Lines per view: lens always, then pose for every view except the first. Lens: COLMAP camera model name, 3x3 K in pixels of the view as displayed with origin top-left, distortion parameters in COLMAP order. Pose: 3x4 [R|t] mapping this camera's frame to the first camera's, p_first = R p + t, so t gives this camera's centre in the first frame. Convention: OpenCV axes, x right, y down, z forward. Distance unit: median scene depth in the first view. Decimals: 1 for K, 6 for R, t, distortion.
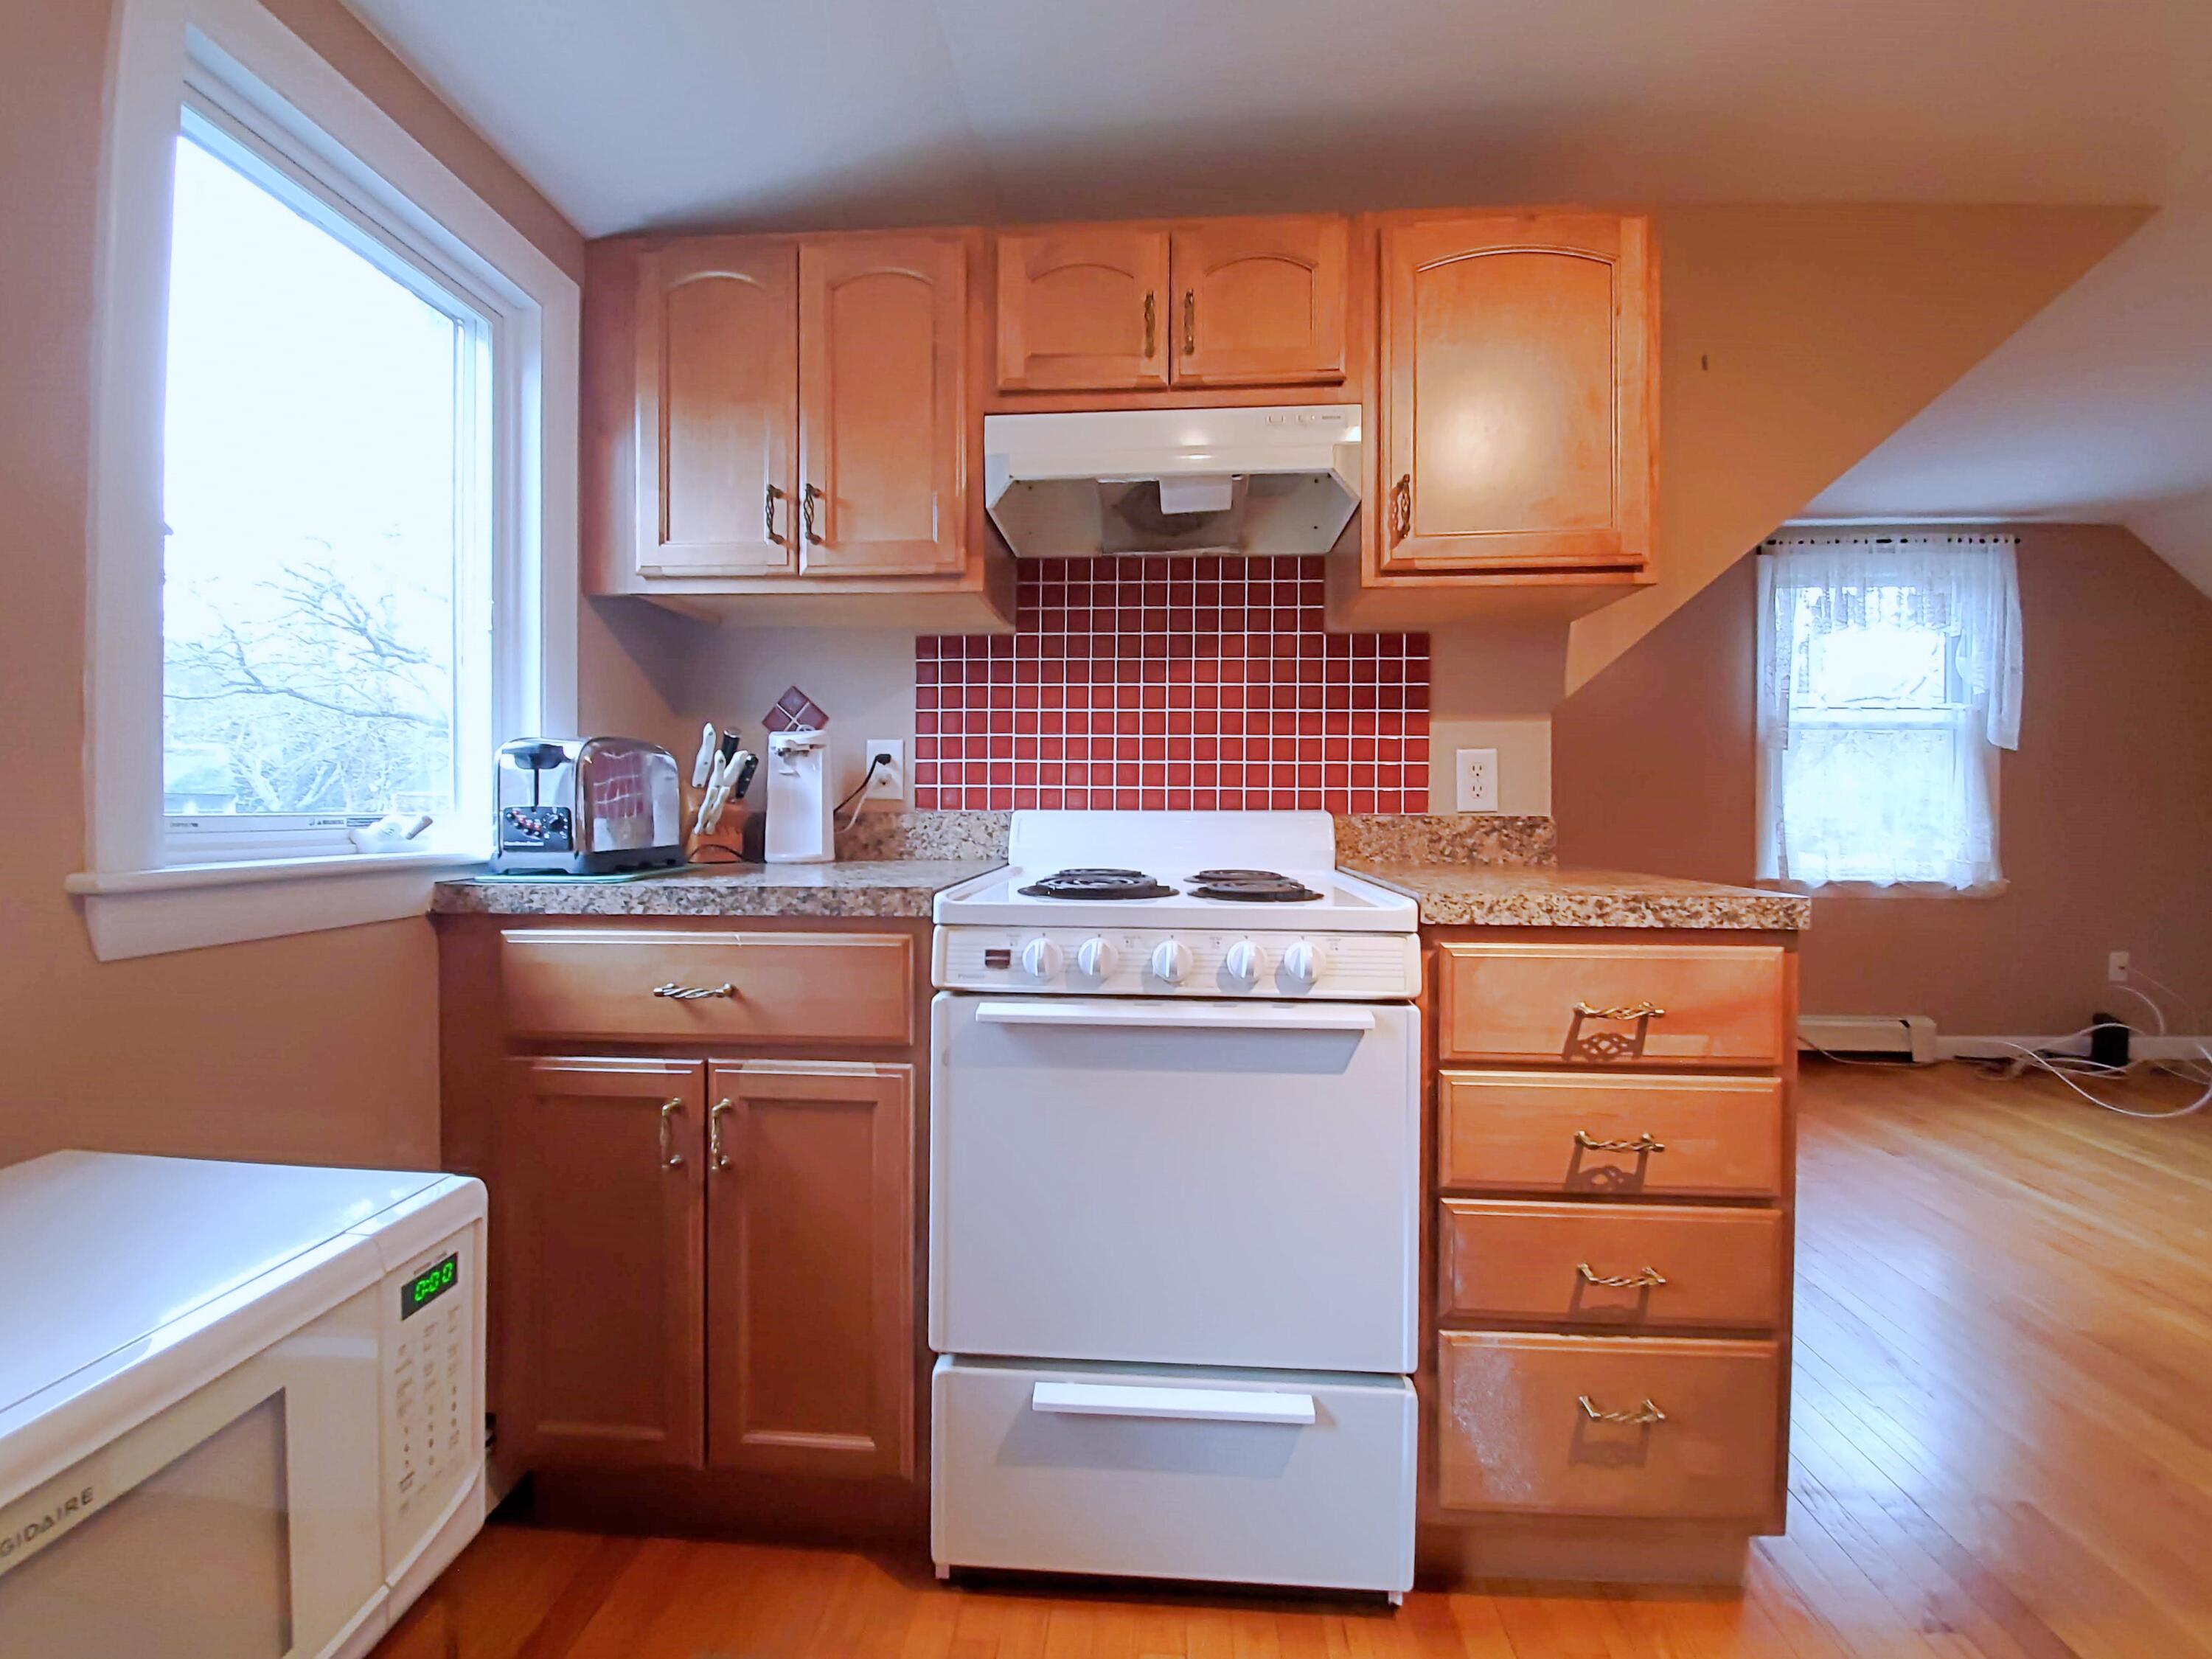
lens RADIAL K [[913.5, 0, 1112.6], [0, 913.5, 810.4], [0, 0, 1]] dist [0.009213, -0.013987]
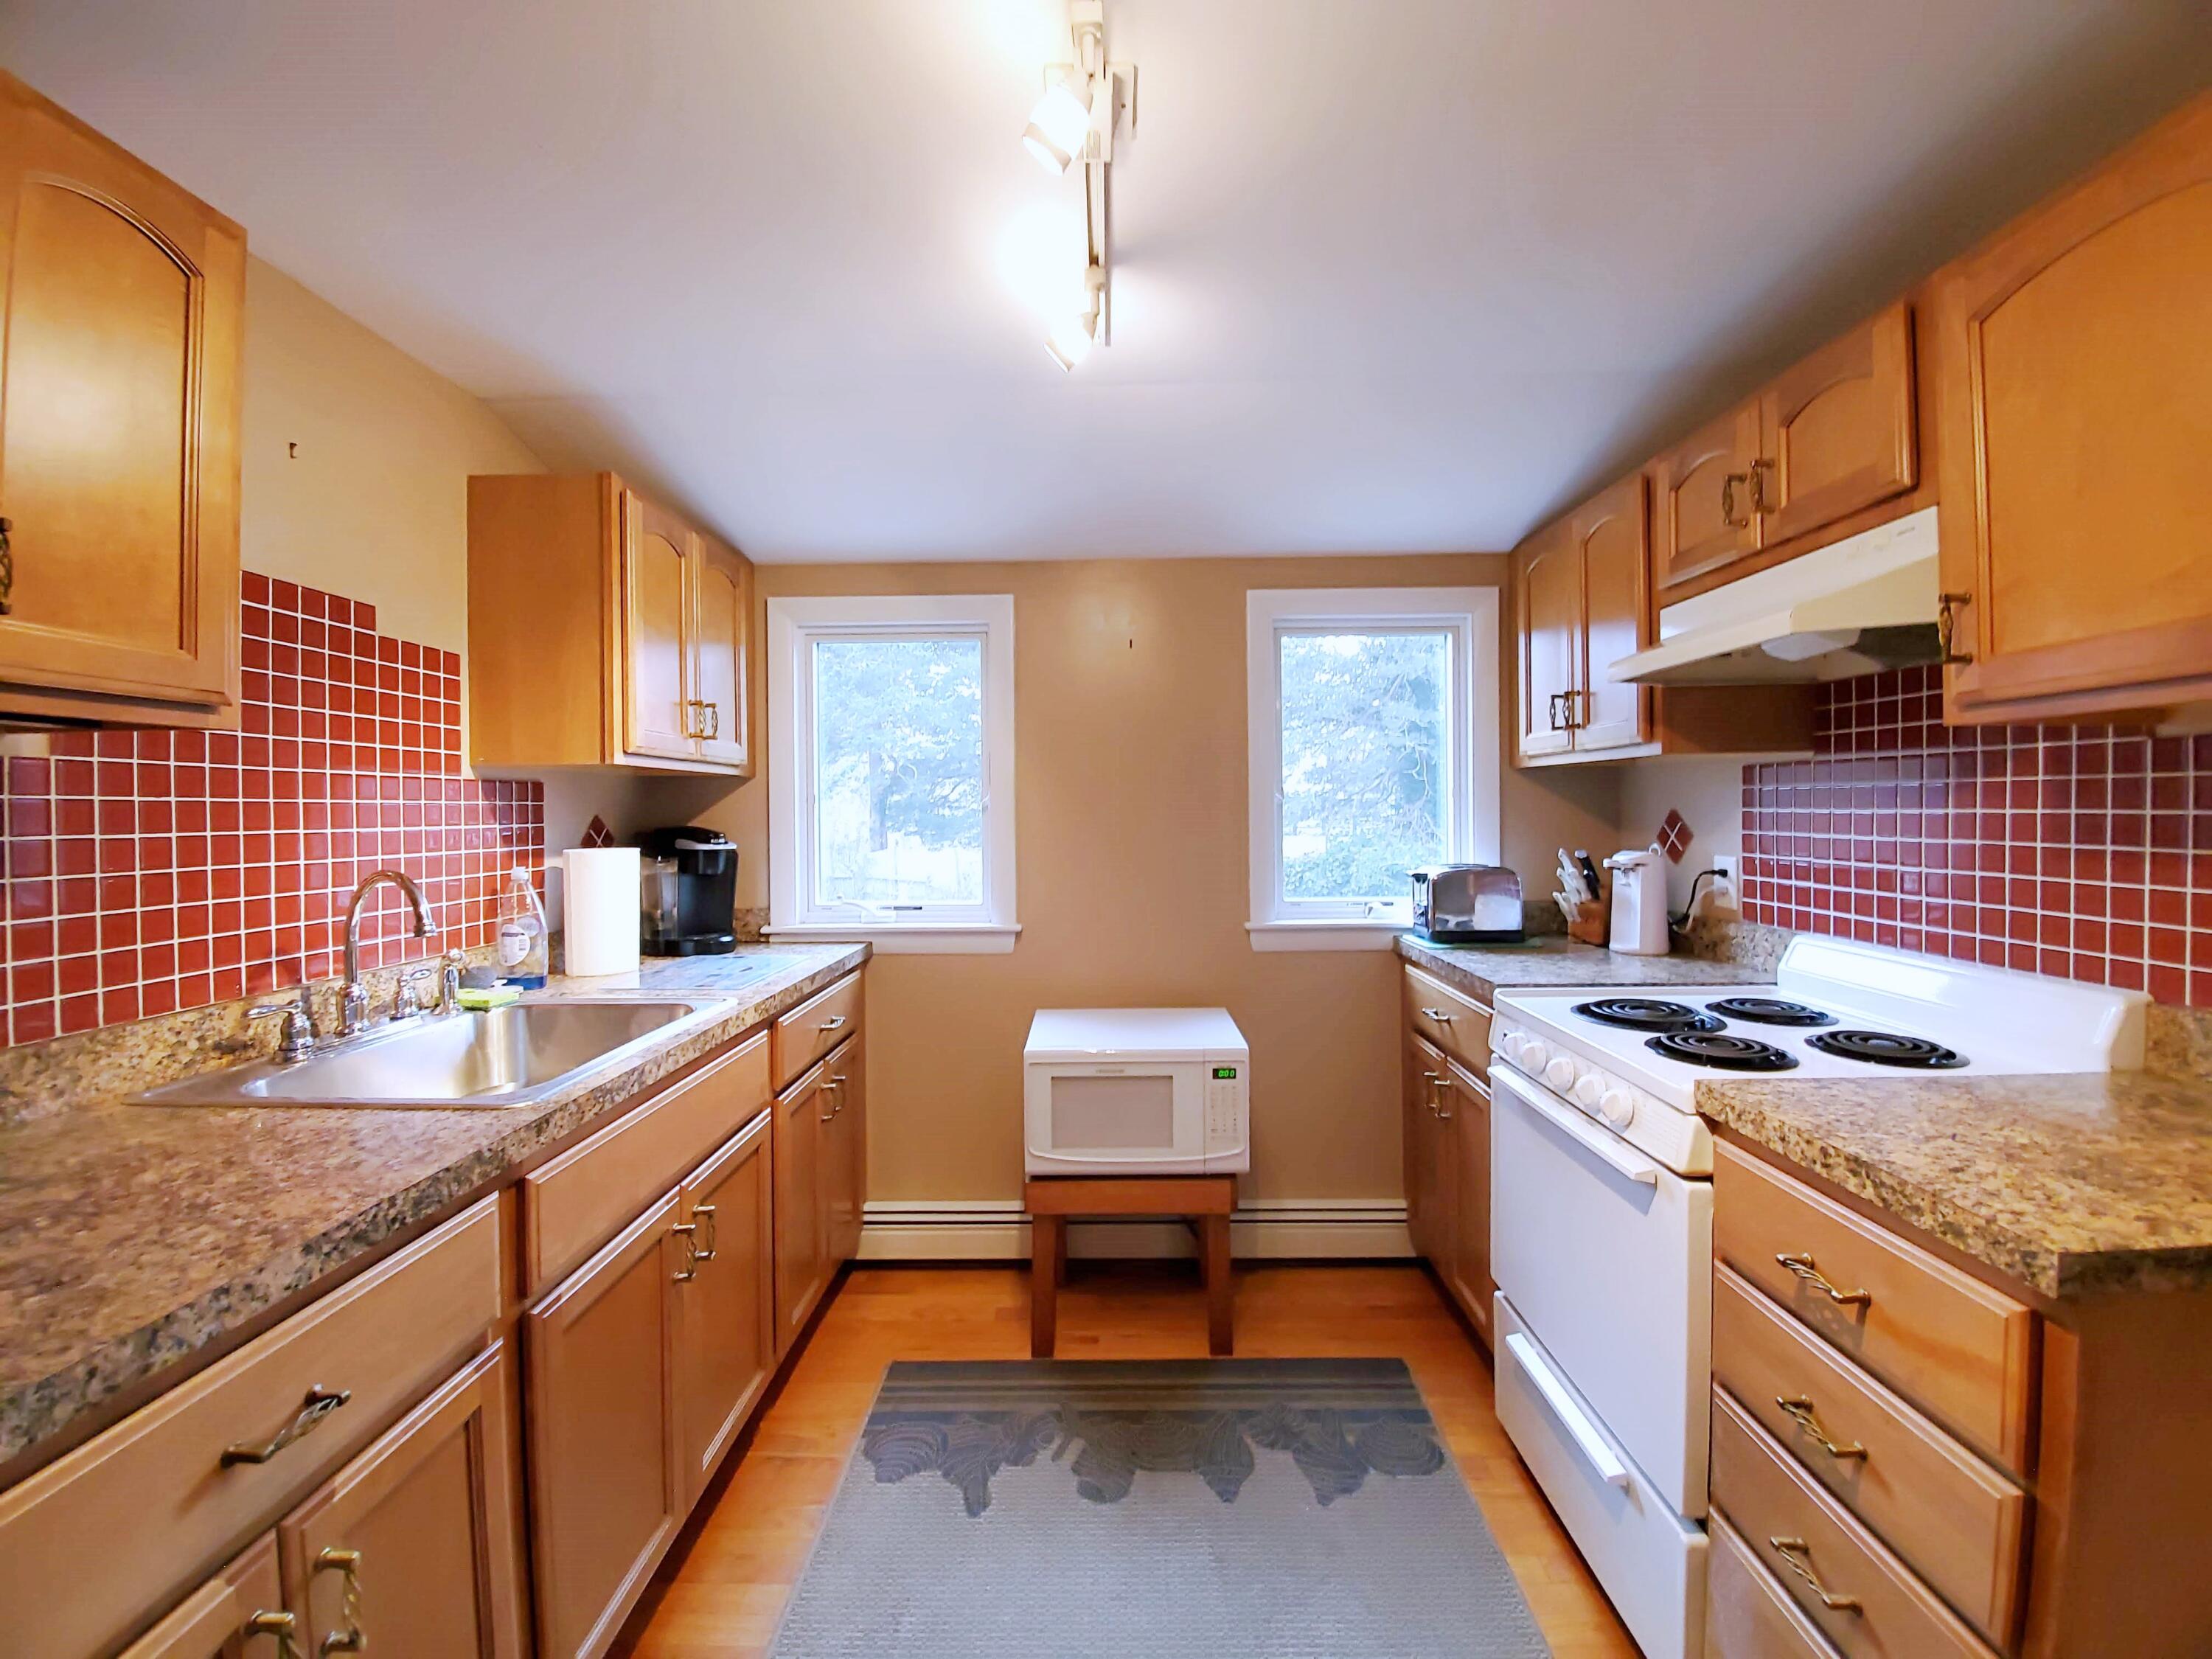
lens RADIAL K [[876.7, 0, 1109.8], [0, 876.7, 814.5], [0, 0, 1]] dist [0.022118, -0.021818]
pose [[0.044810, 0.002682, -0.998992, 0.859454], [0.010305, 0.999942, 0.003147, -0.147051], [0.998942, -0.010436, 0.044780, 0.181513]]
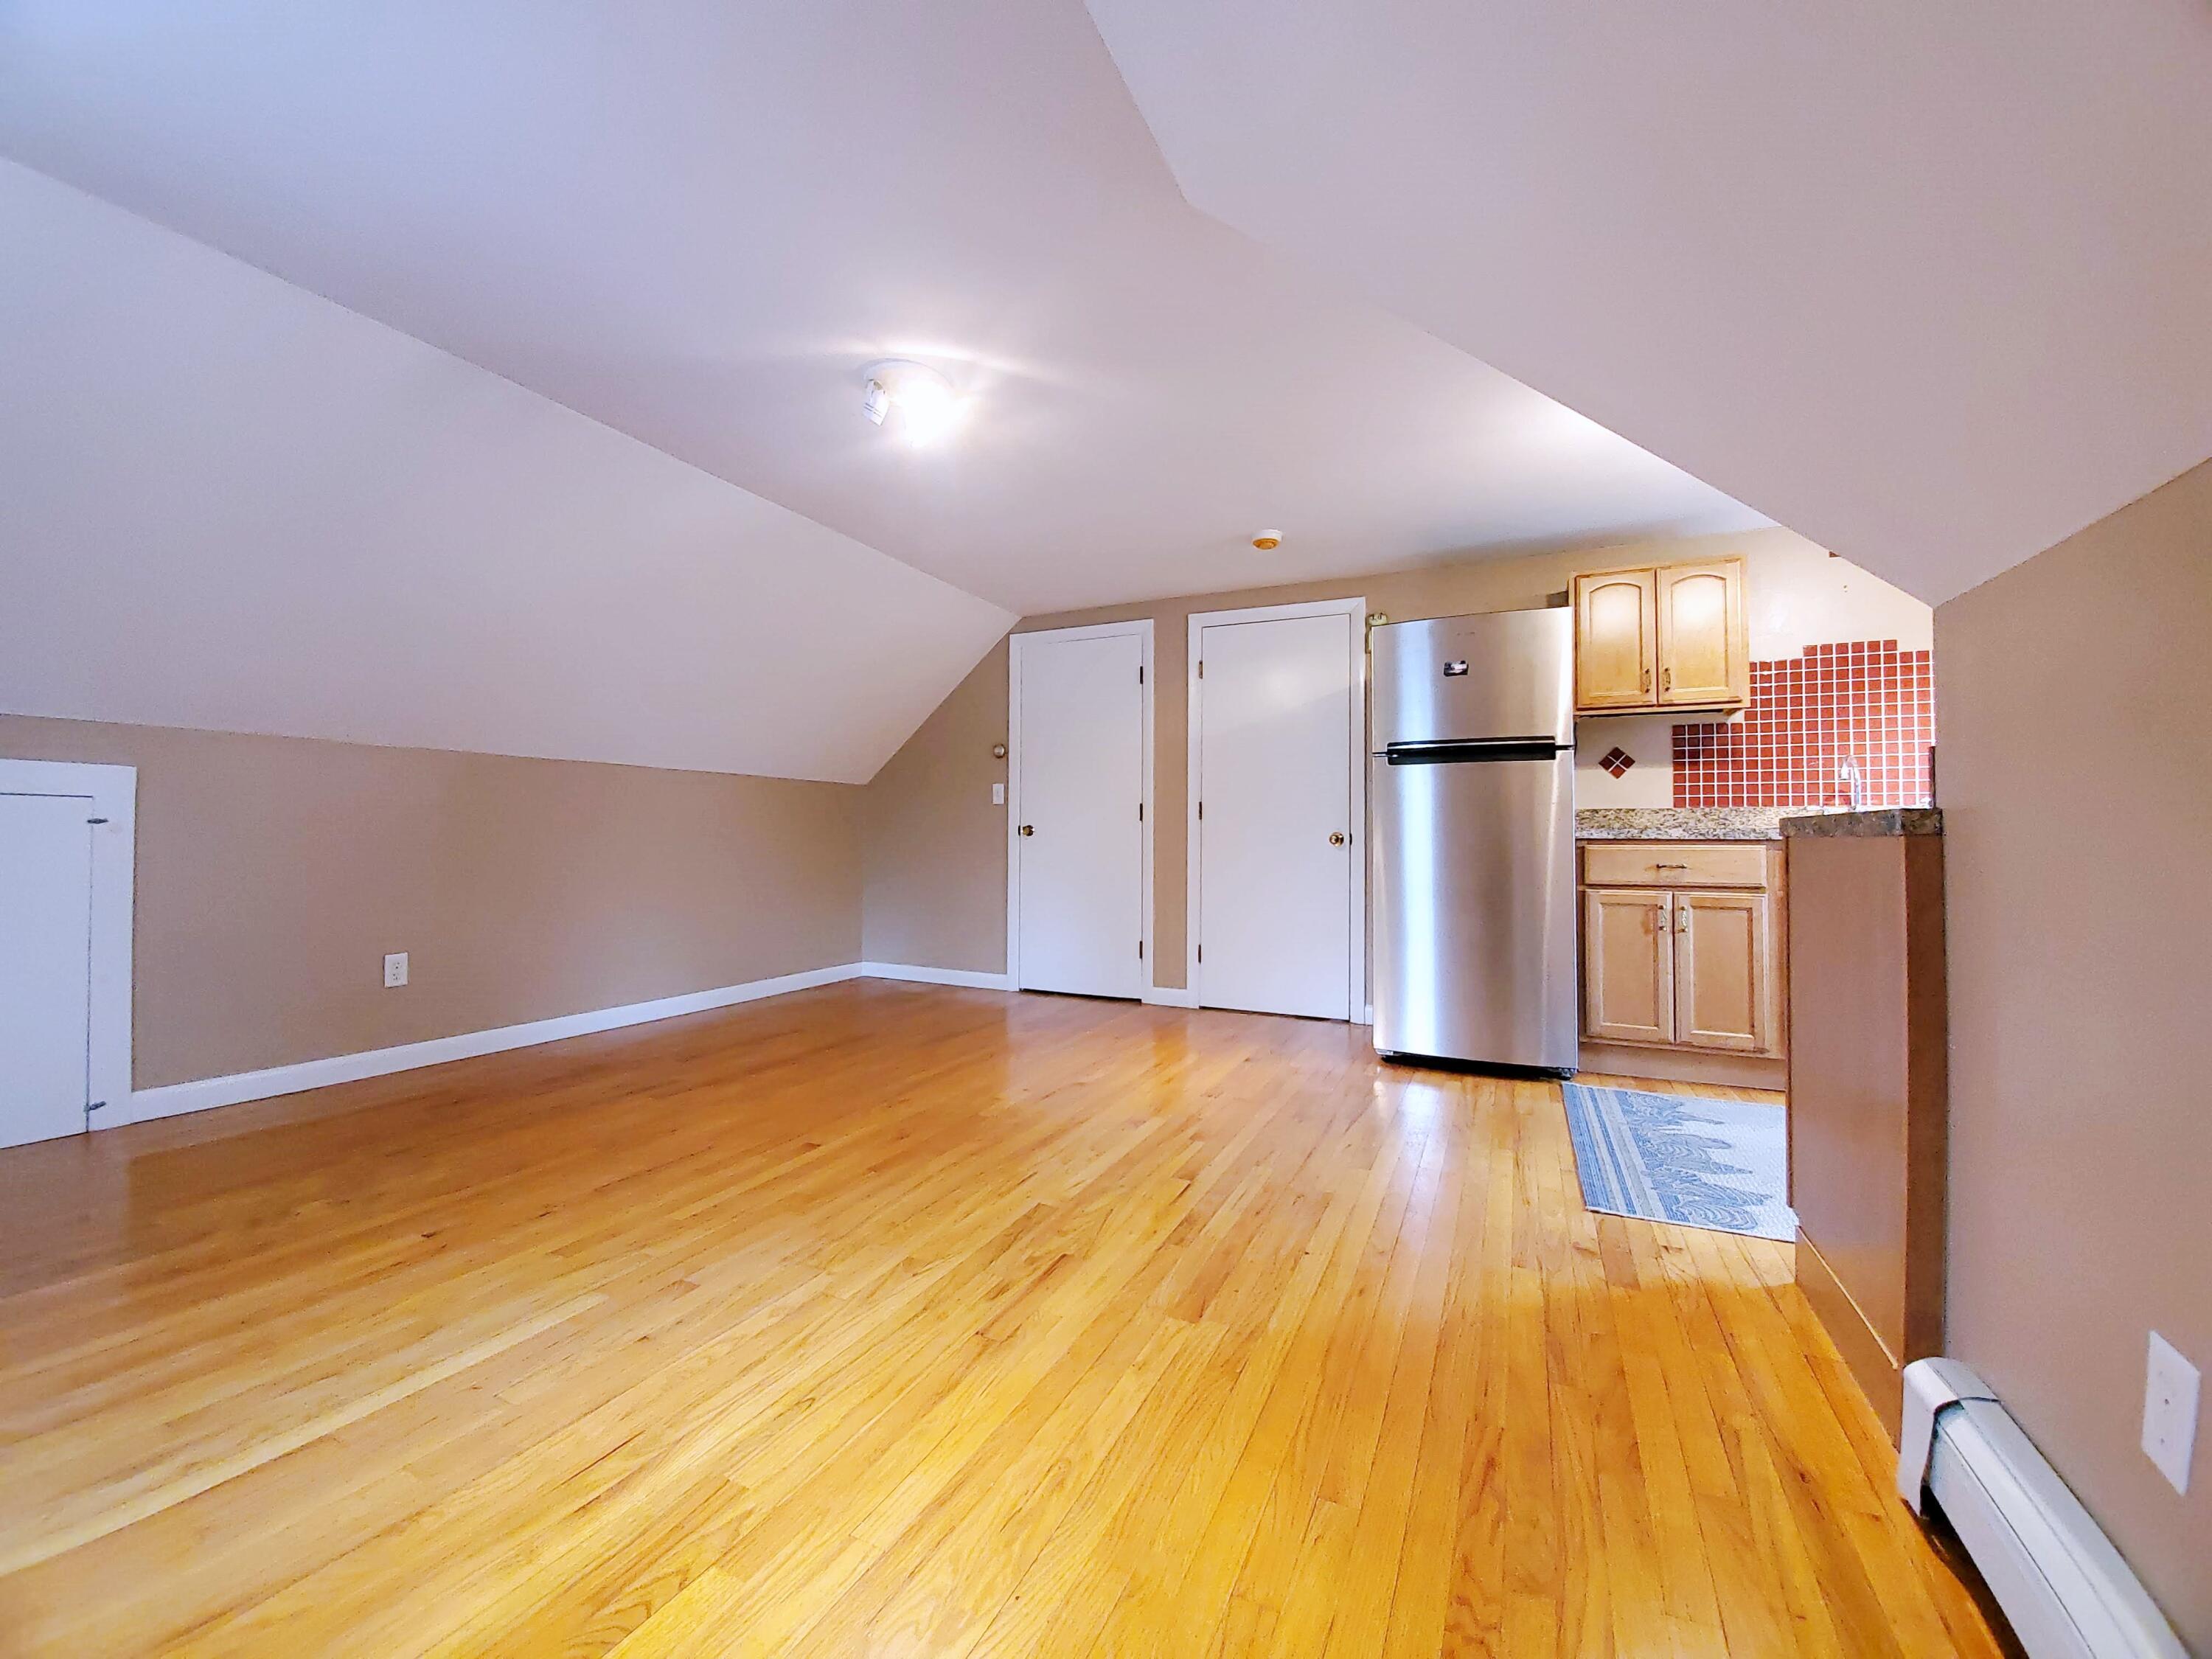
lens RADIAL K [[876.7, 0, 1109.8], [0, 876.7, 814.5], [0, 0, 1]] dist [0.022118, -0.021818]
pose [[-0.928541, 0.008771, 0.371127, 0.834627], [-0.003639, 0.999458, -0.032724, 0.094806], [-0.371213, -0.031736, -0.928005, 1.922786]]
